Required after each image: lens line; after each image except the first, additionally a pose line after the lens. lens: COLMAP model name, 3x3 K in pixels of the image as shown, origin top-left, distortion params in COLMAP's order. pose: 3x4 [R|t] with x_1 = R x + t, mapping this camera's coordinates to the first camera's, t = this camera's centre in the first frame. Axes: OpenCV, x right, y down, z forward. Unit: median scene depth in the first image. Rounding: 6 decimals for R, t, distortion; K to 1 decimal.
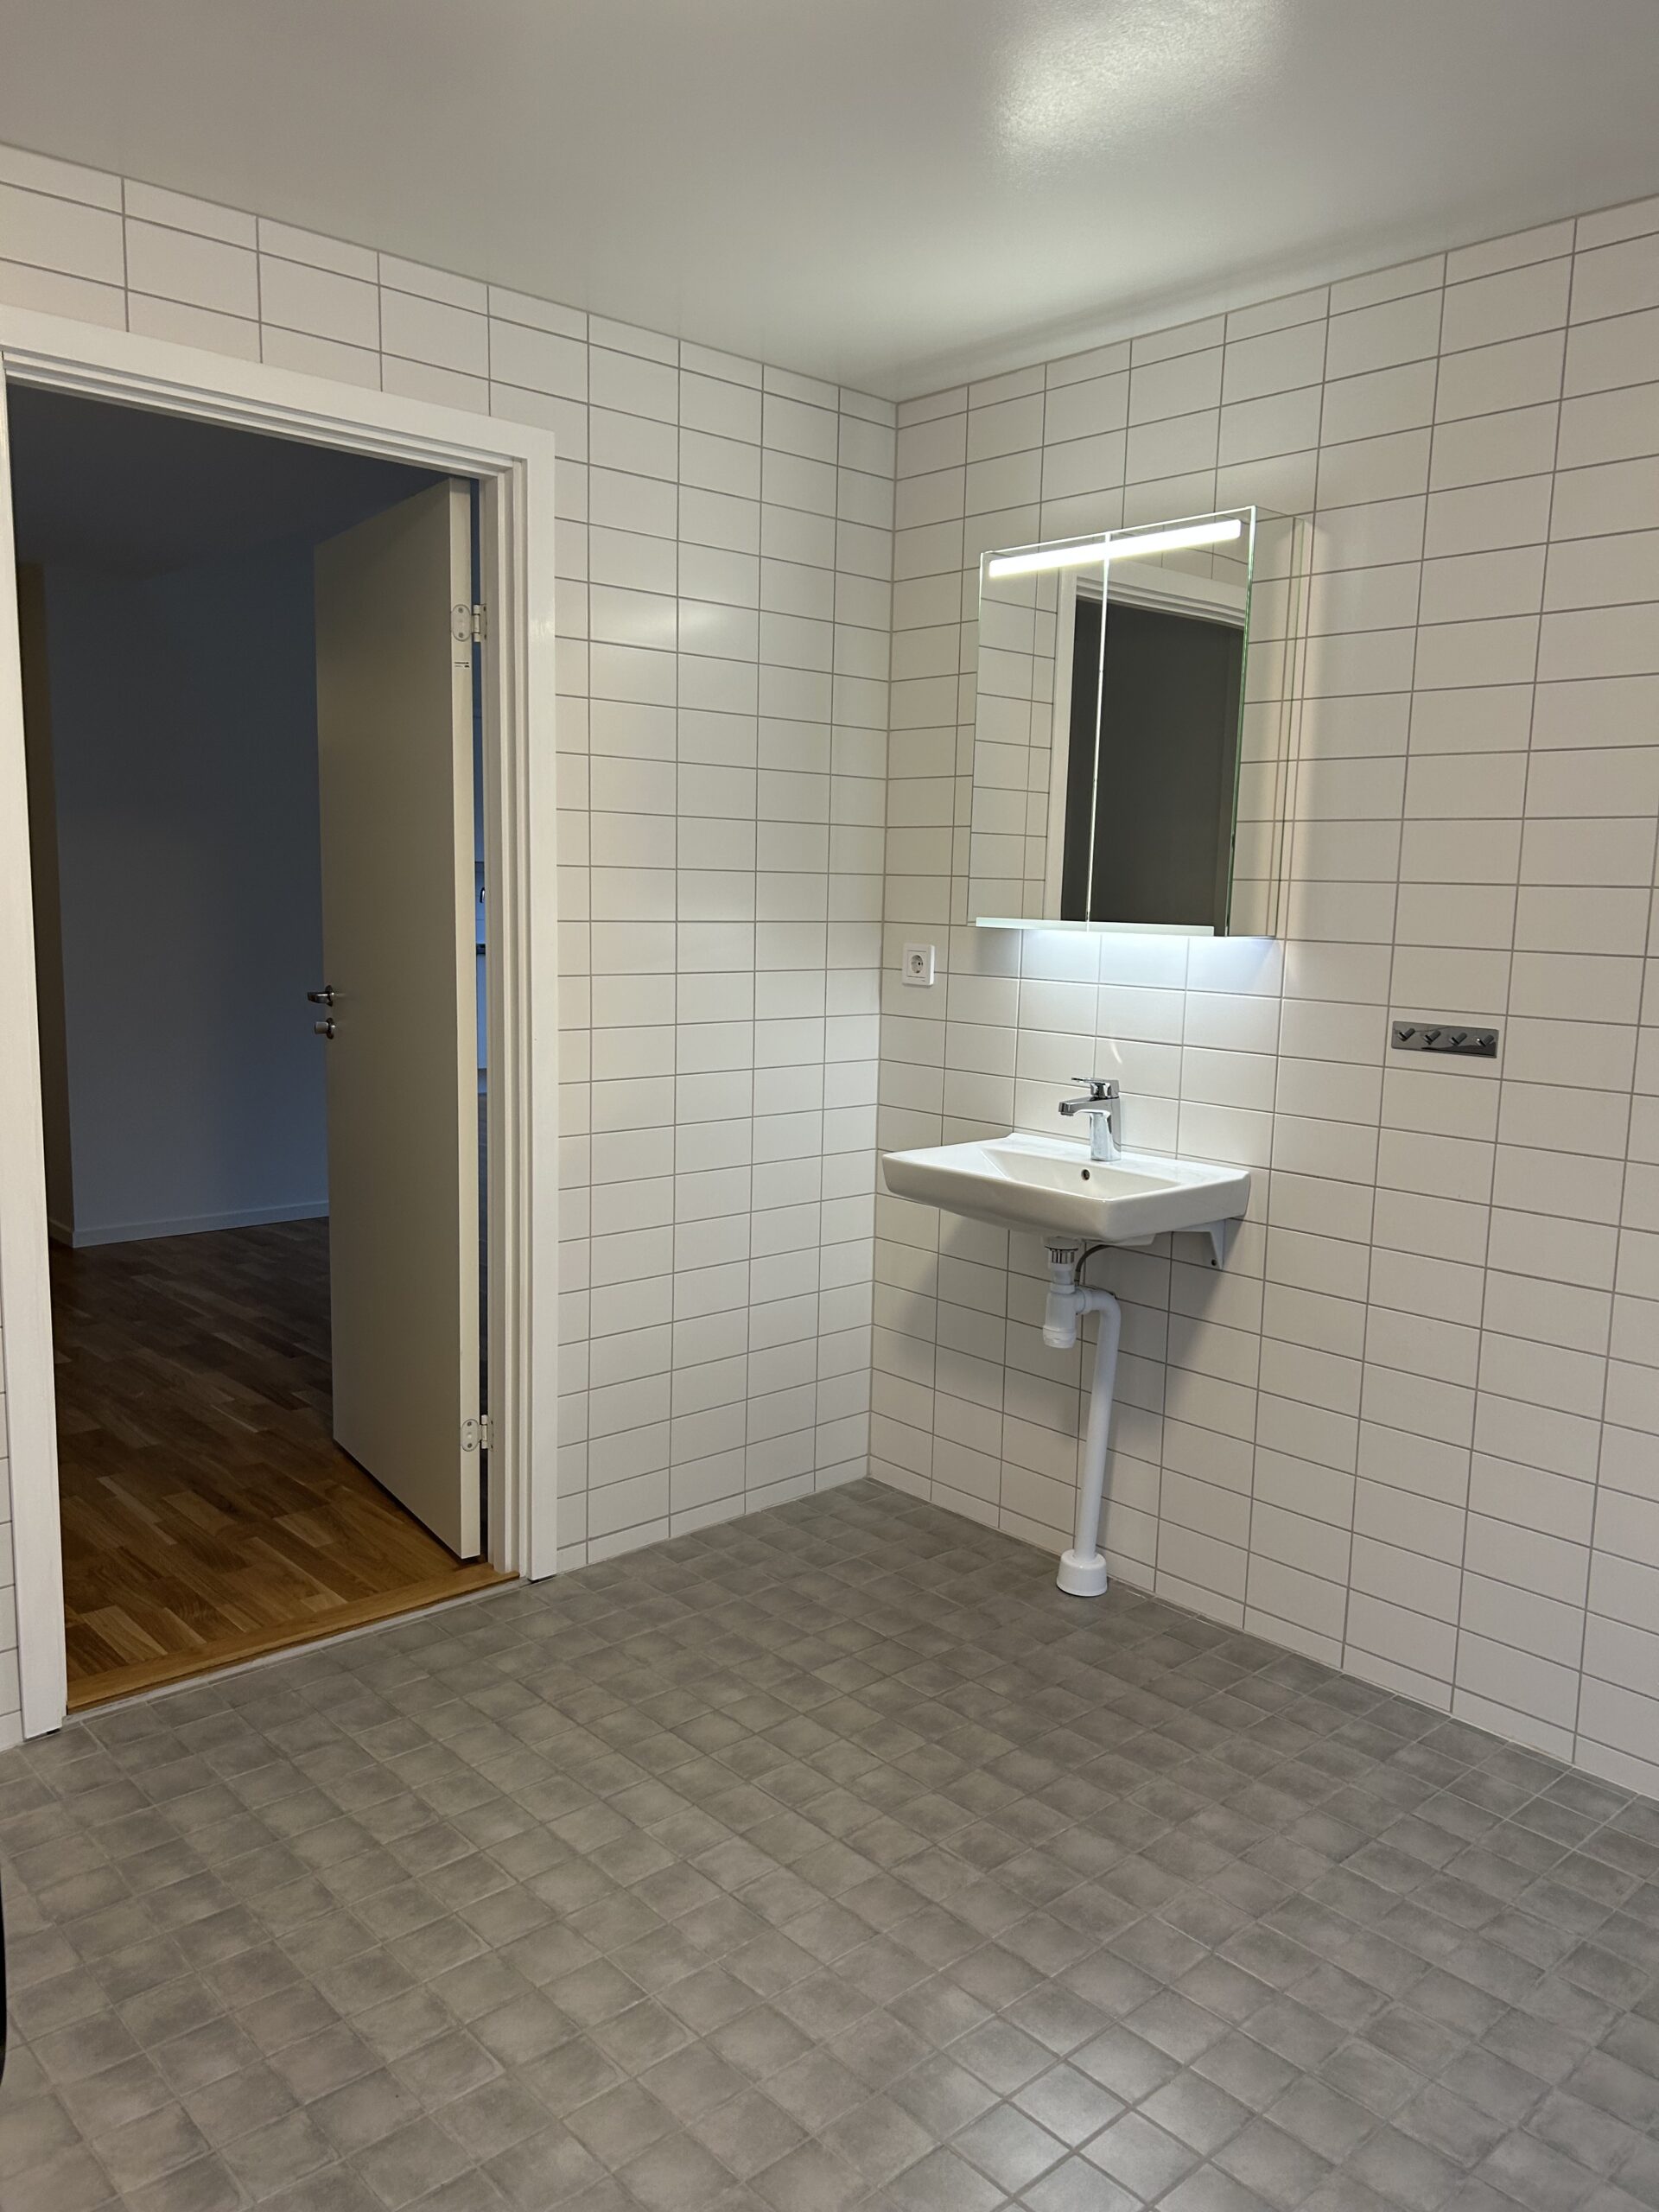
lens RADIAL K [[1652.9, 0, 829.5], [0, 1652.9, 1106.0], [0, 0, 1]] dist [0.006249, 0.002581]
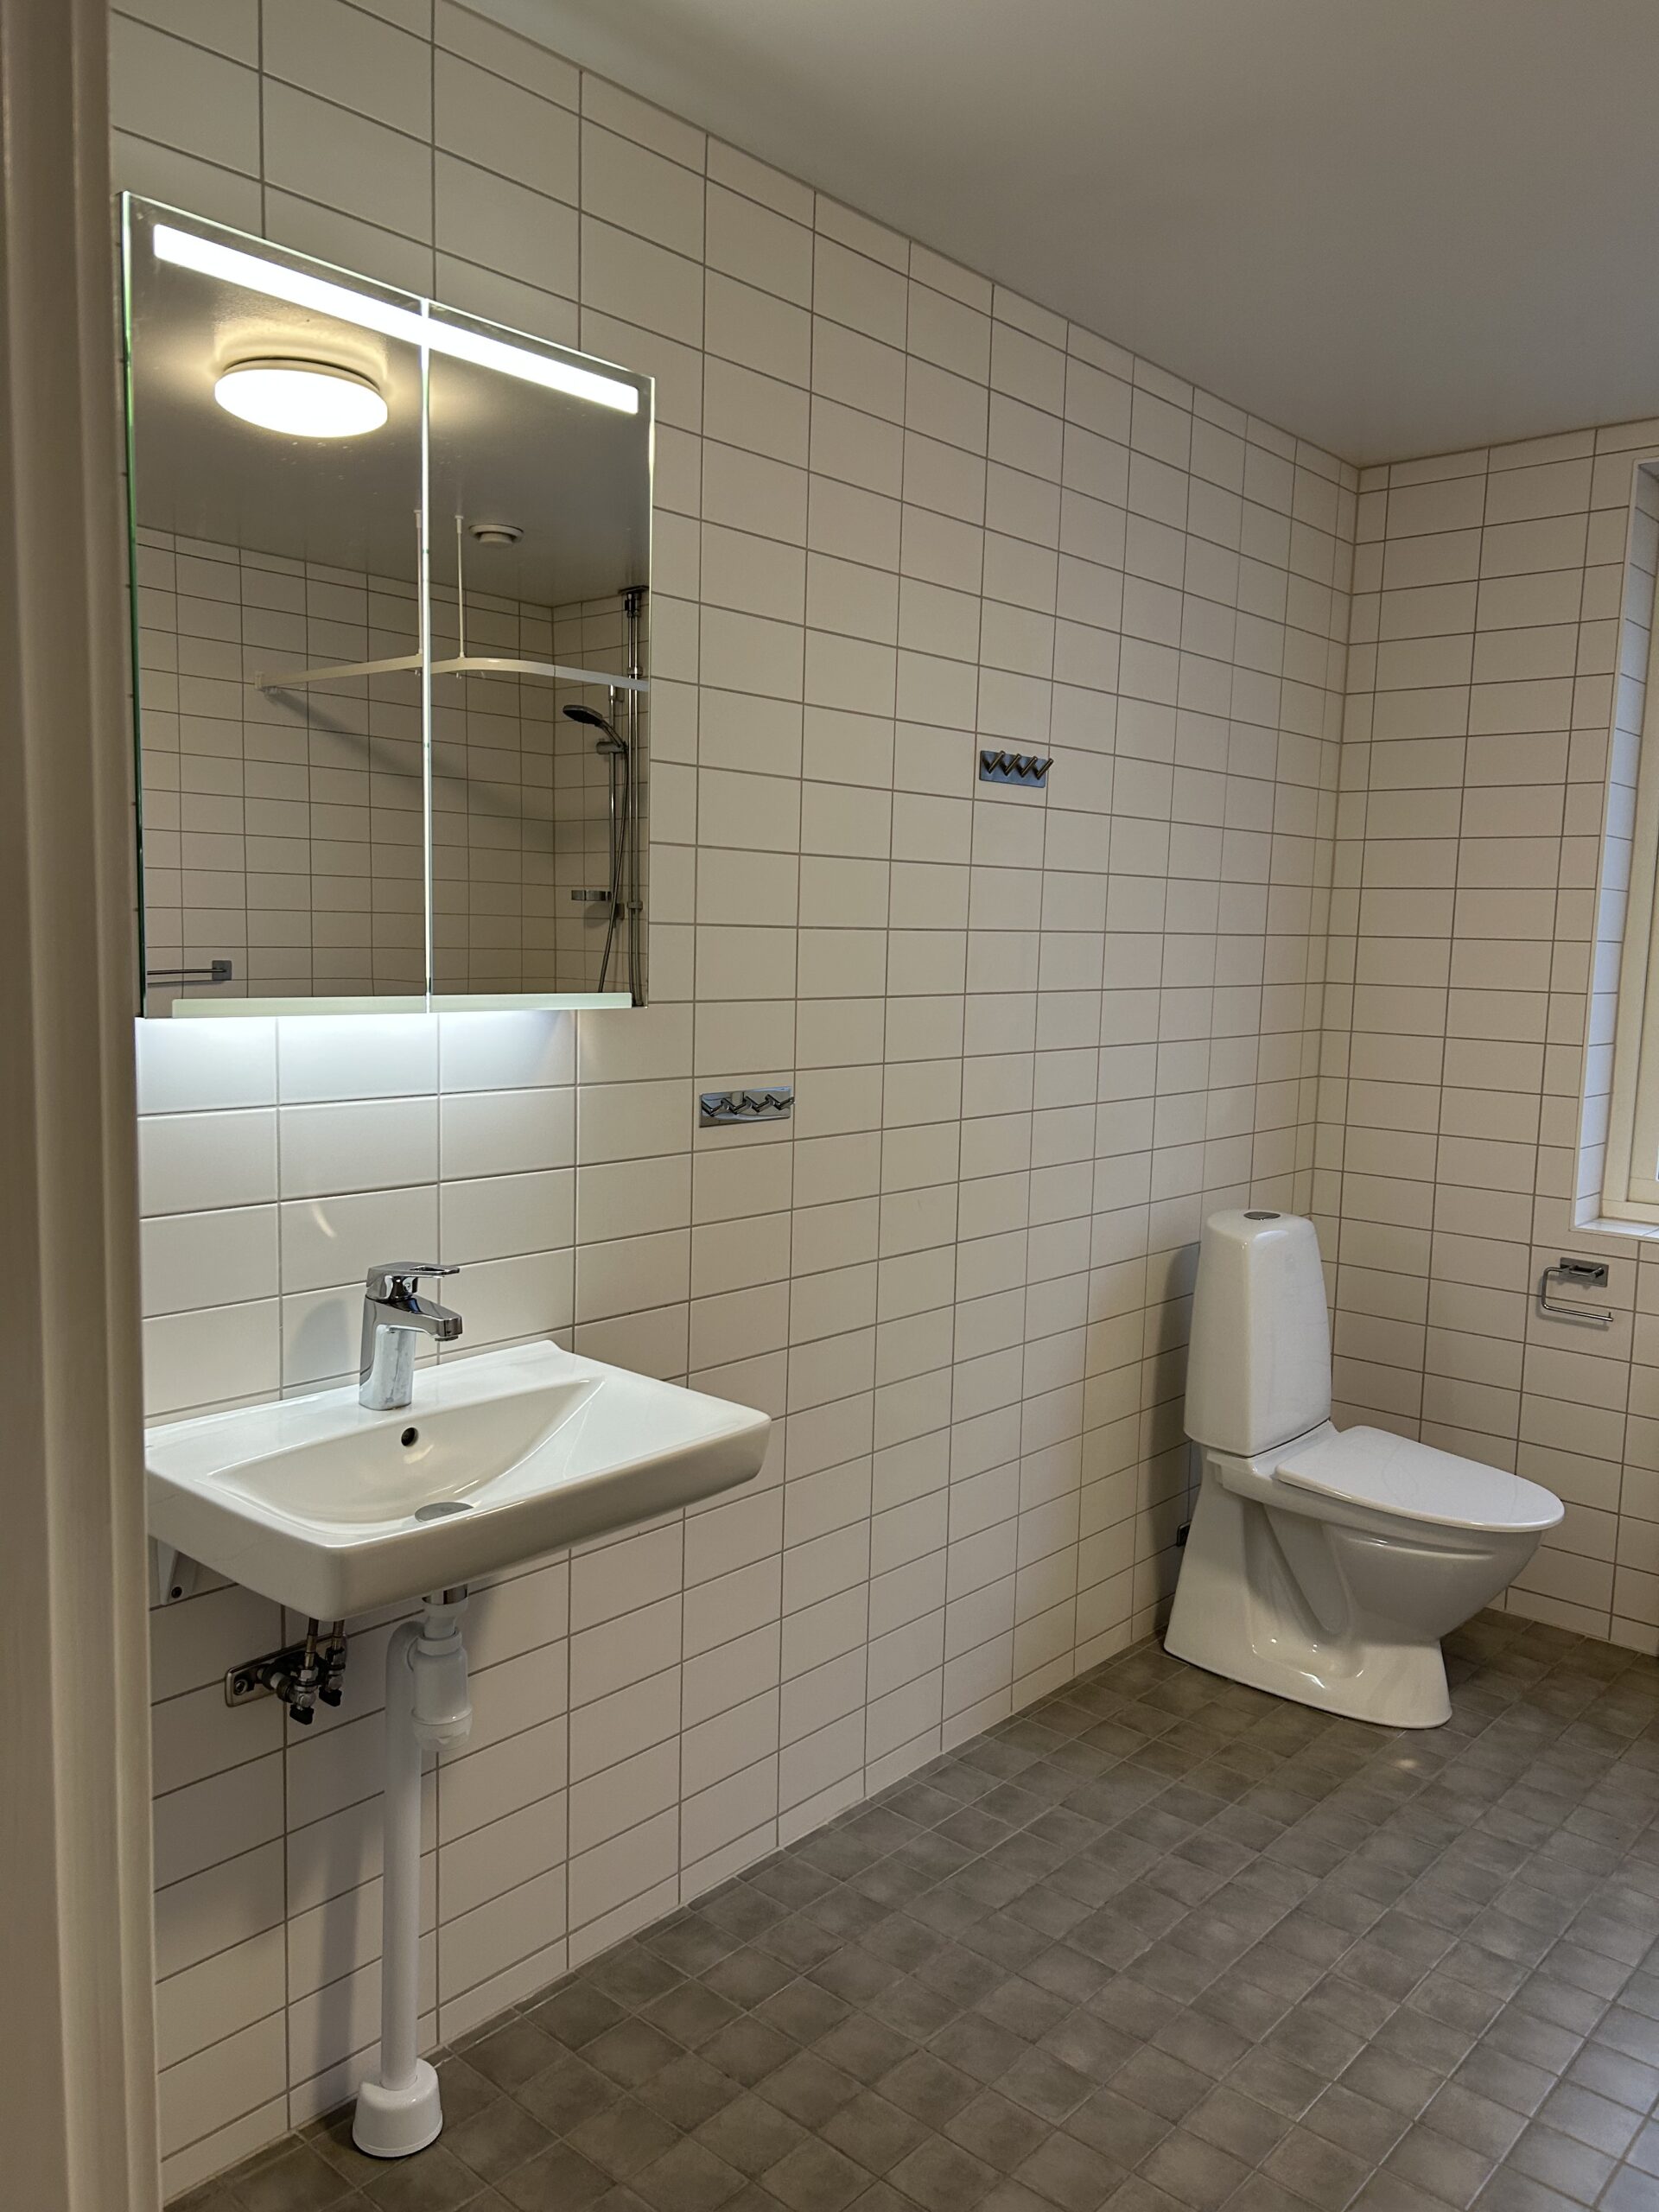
lens RADIAL K [[1652.9, 0, 829.5], [0, 1652.9, 1106.0], [0, 0, 1]] dist [0.006249, 0.002581]
pose [[-0.104729, -0.134602, 0.985350, -0.483016], [0.105212, 0.983738, 0.145565, -0.164282], [-0.988920, 0.118915, -0.088864, 1.062016]]
